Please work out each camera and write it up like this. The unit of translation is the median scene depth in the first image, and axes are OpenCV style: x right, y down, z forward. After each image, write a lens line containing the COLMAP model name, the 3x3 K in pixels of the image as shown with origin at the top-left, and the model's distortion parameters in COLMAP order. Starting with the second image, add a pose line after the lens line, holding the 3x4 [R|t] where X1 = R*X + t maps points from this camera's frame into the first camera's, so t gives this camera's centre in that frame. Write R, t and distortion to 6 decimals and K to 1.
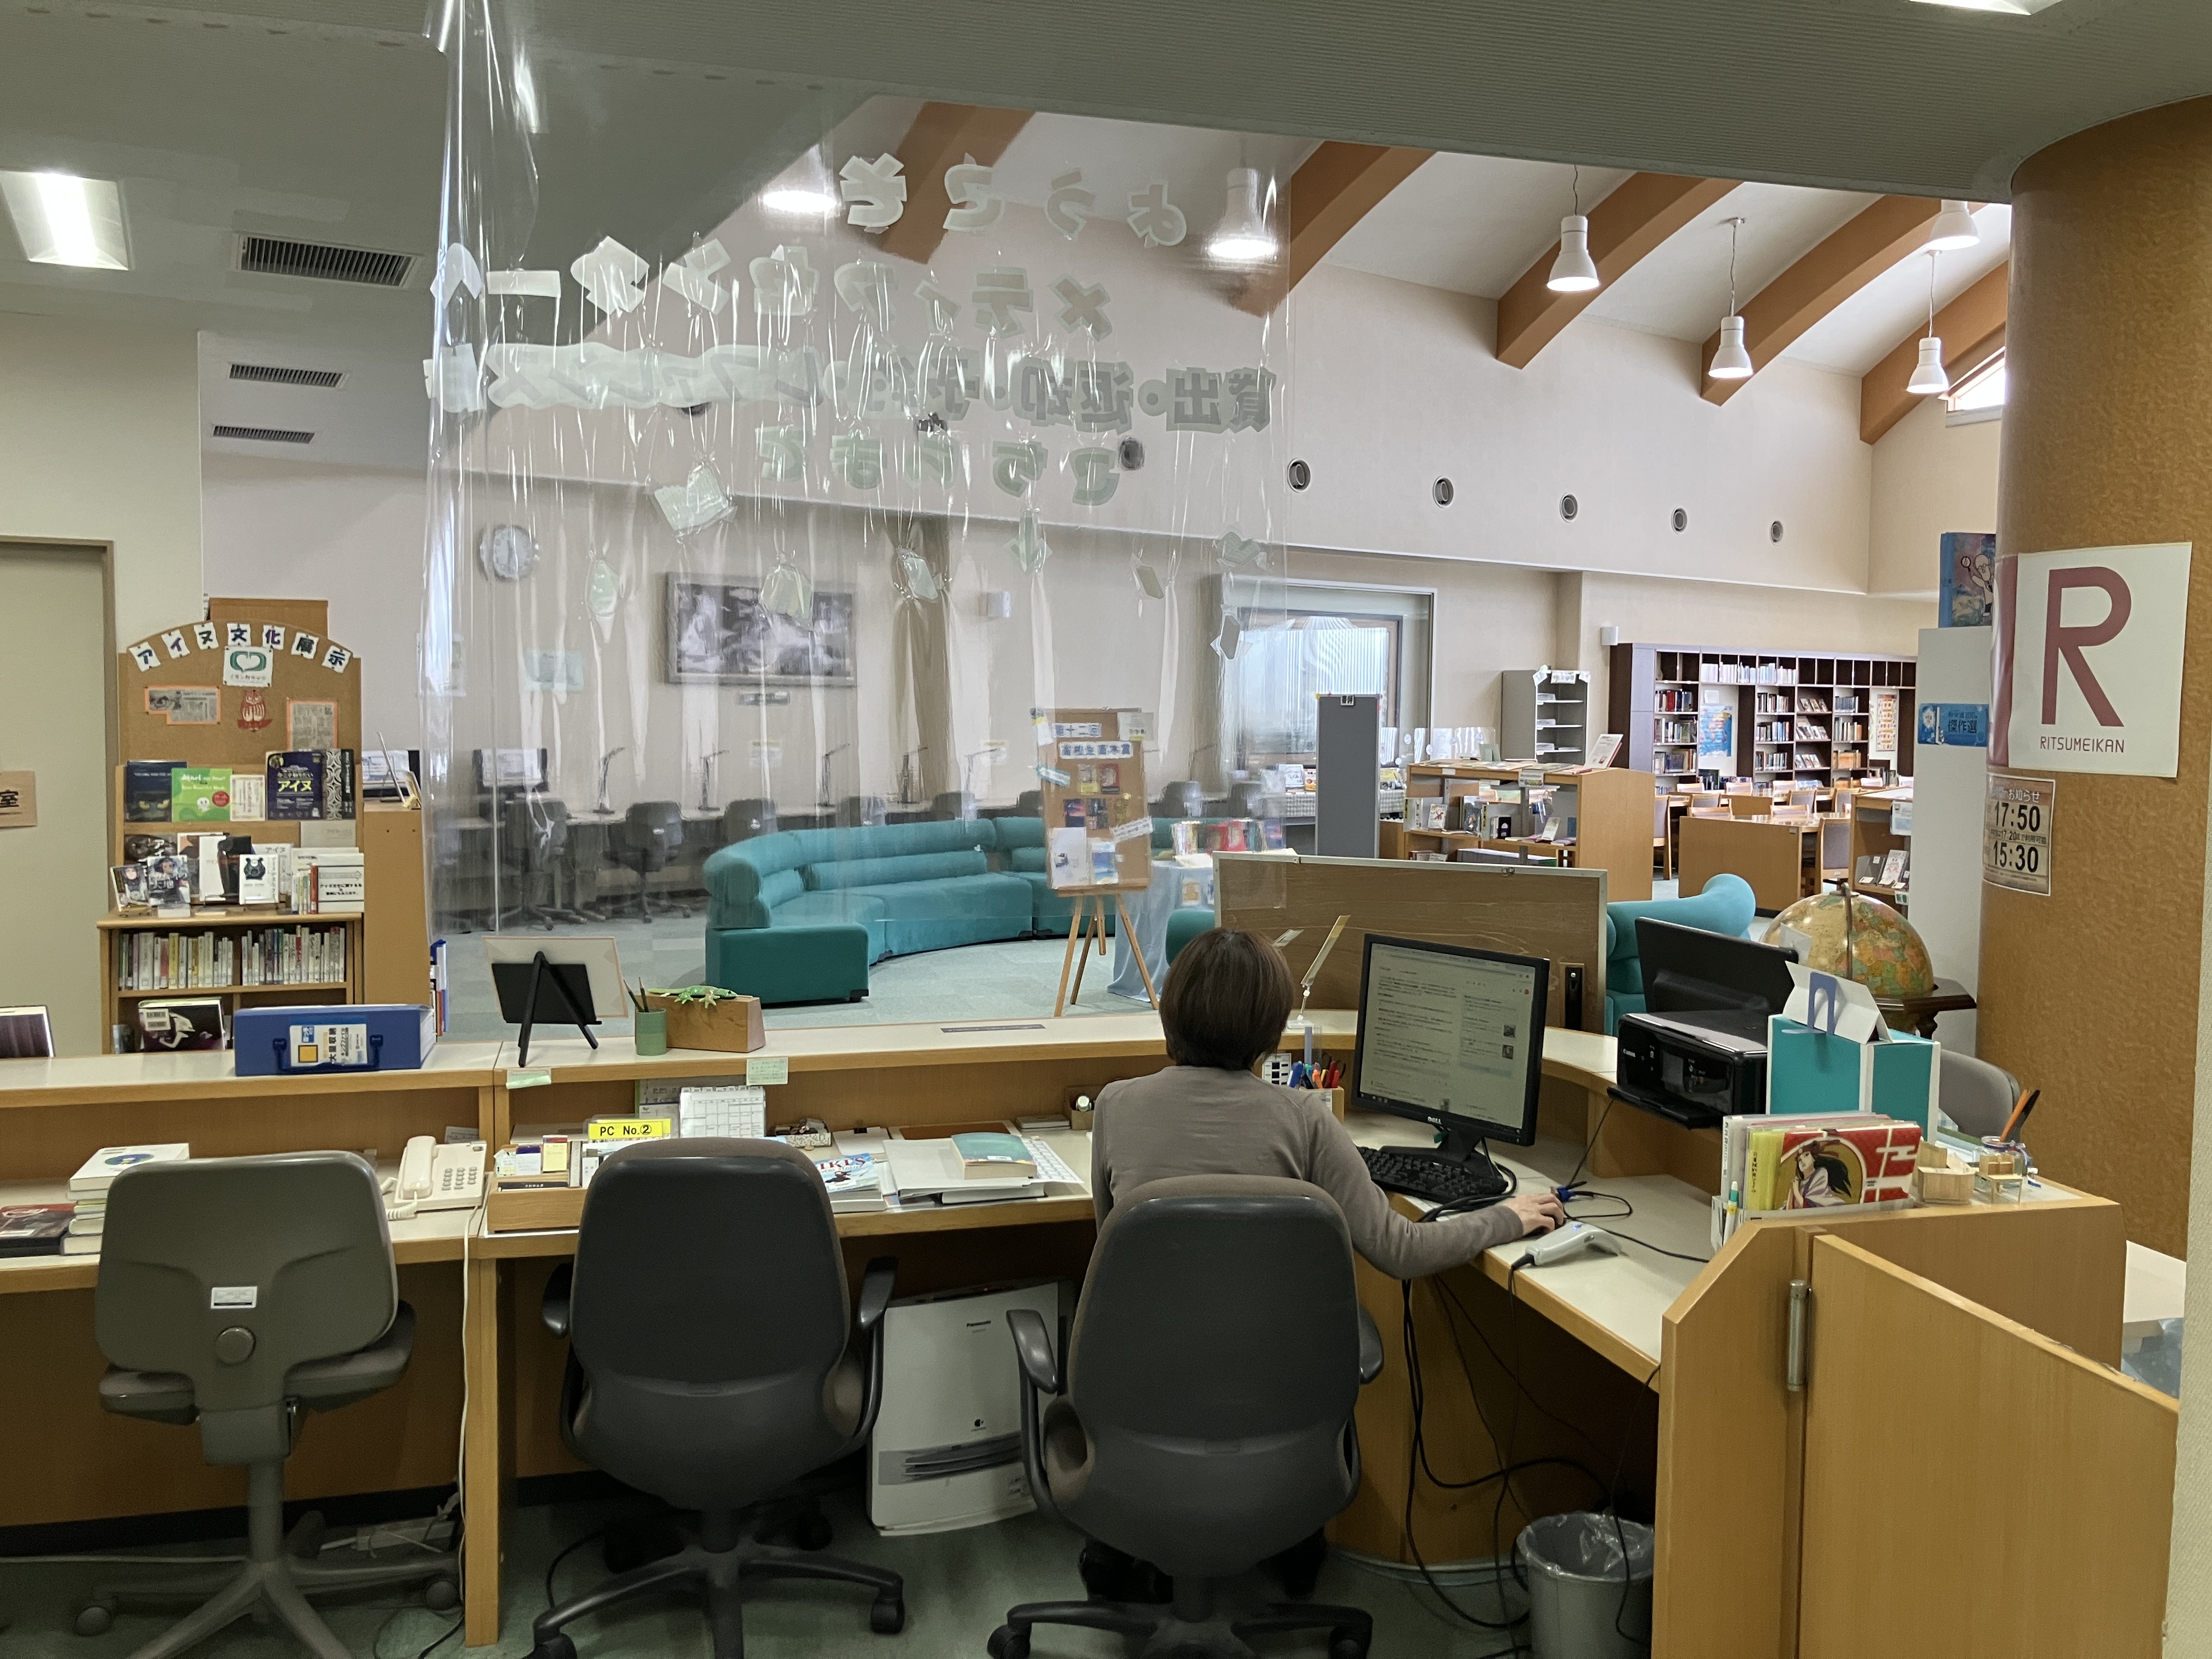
lens RADIAL K [[1780.7, 0, 1114.7], [0, 1780.7, 769.5], [0, 0, 1]] dist [-0.009089, -0.006900]
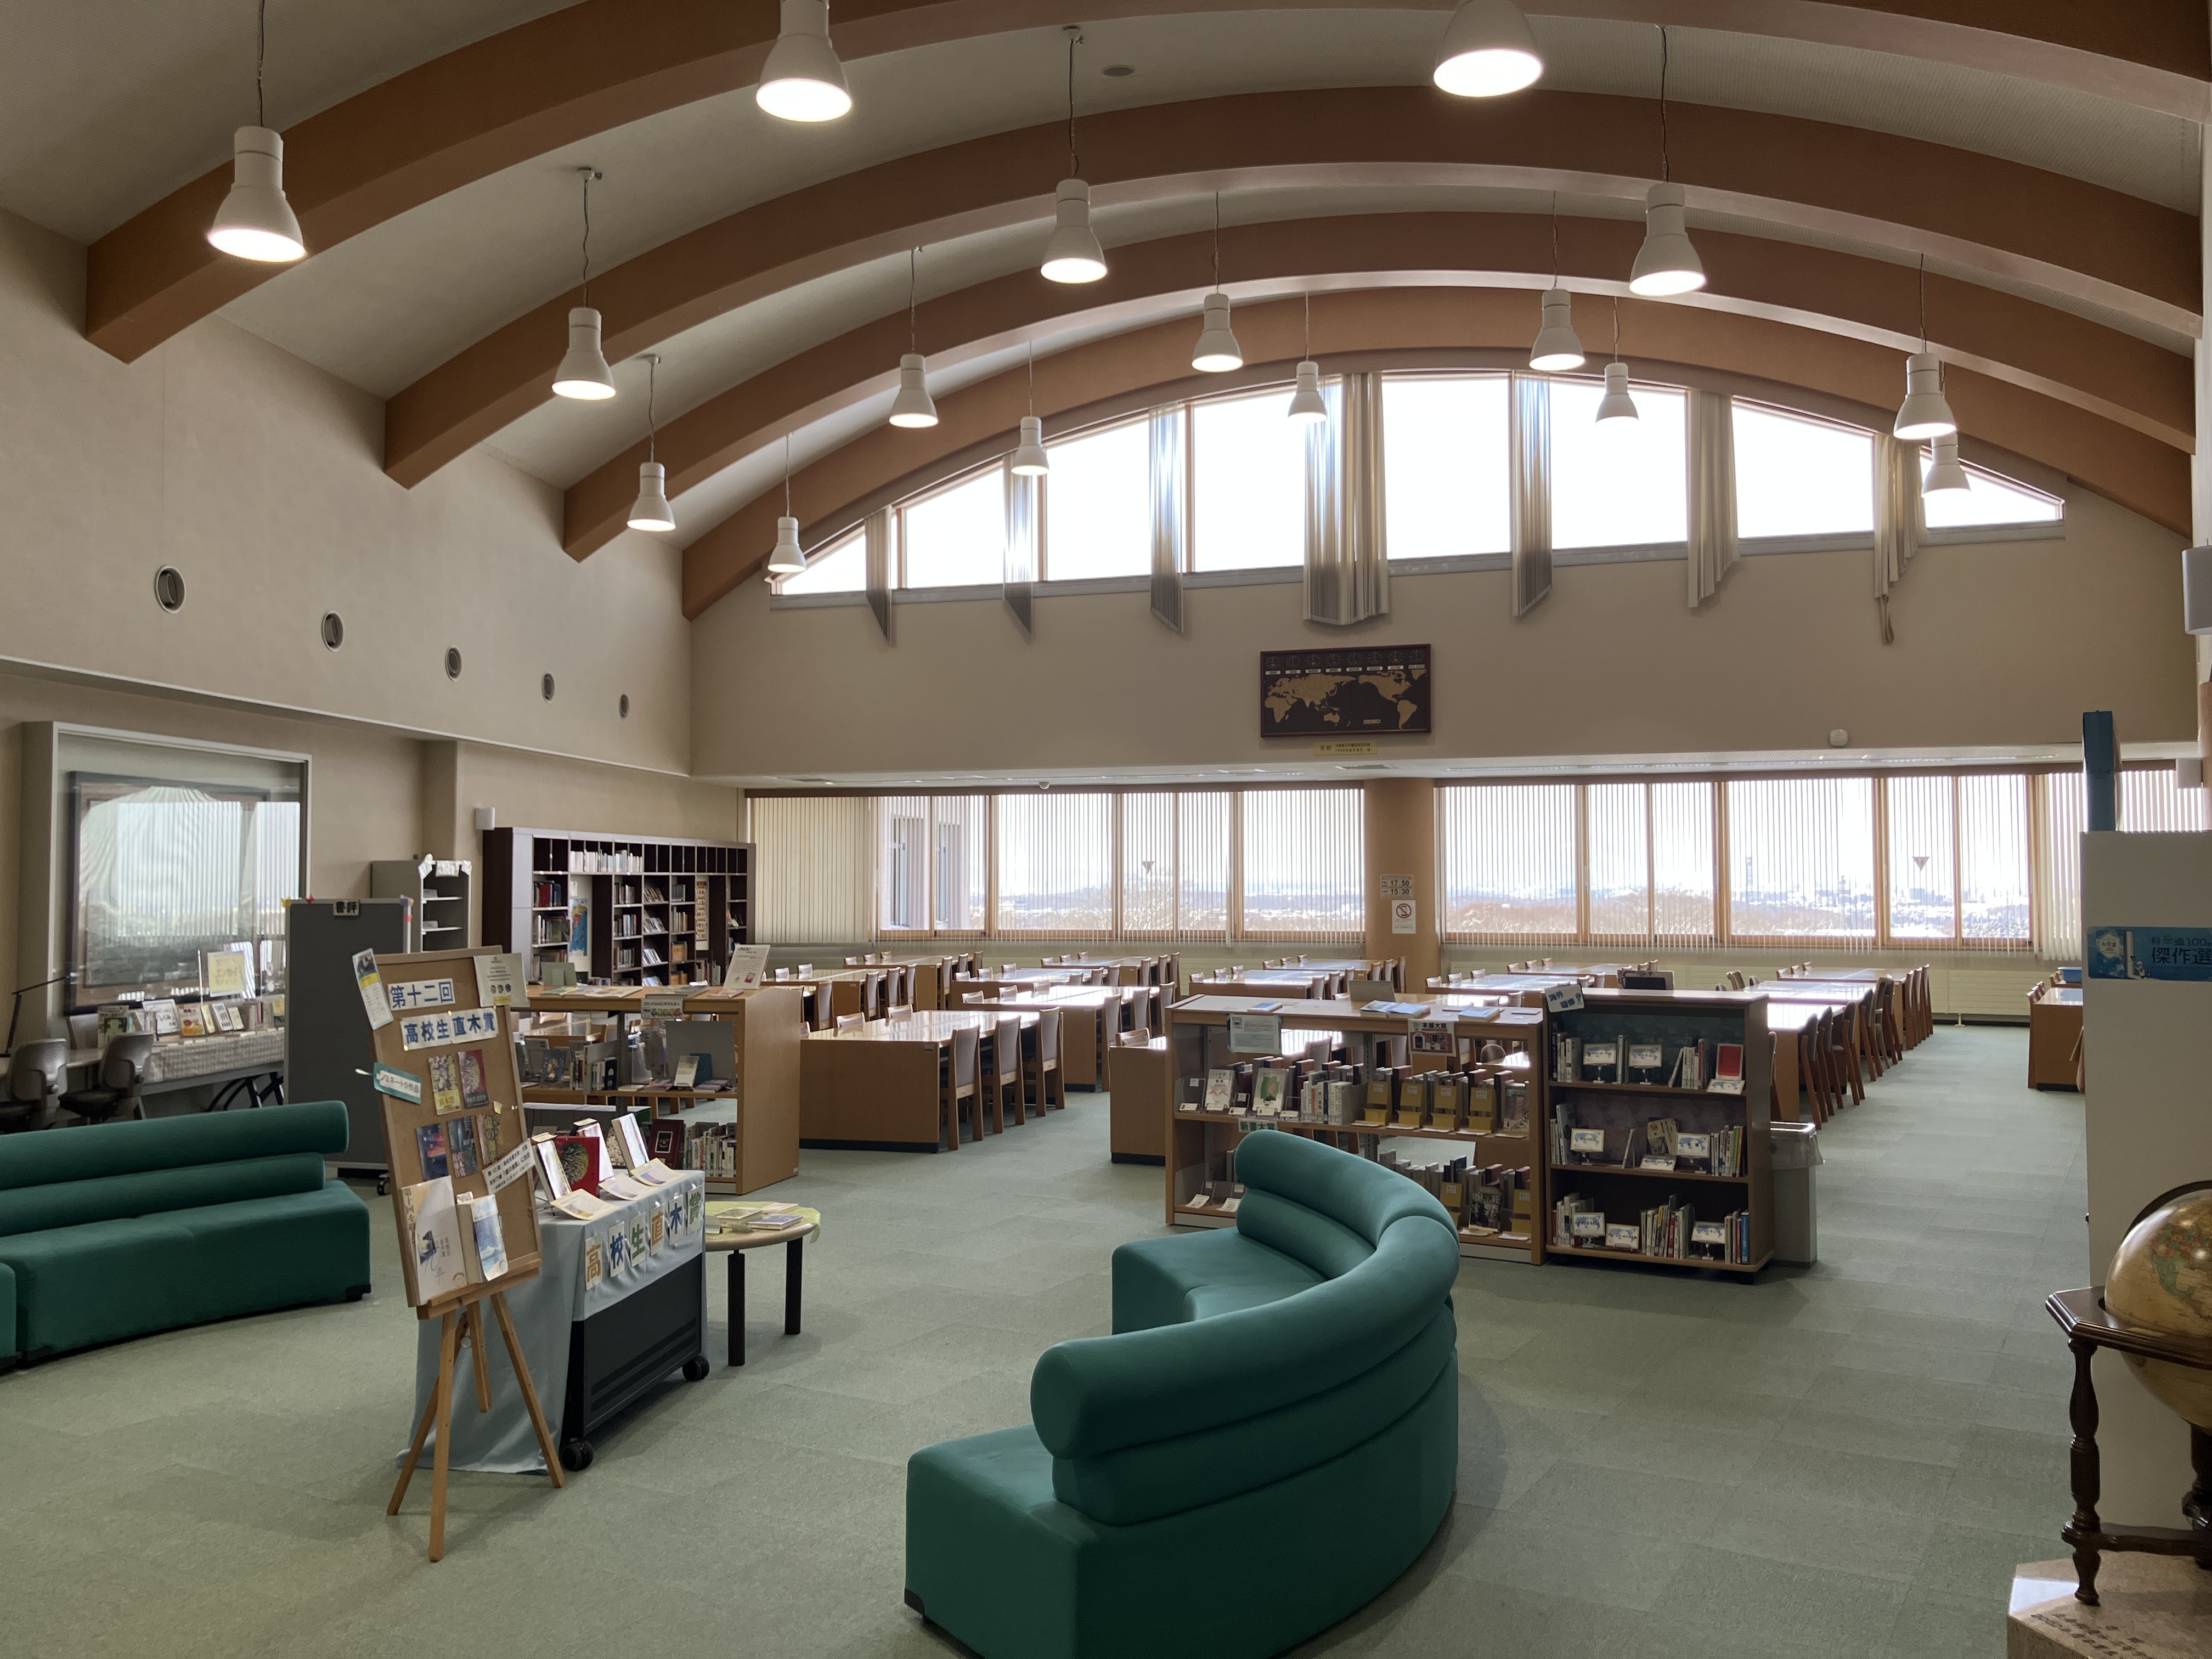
lens RADIAL K [[1780.7, 0, 1114.7], [0, 1780.7, 769.5], [0, 0, 1]] dist [-0.009089, -0.006900]
pose [[0.697782, 0.028778, 0.715732, -0.106714], [0.044234, 0.995554, -0.083154, -0.014505], [-0.714943, 0.089684, 0.693407, 0.192735]]
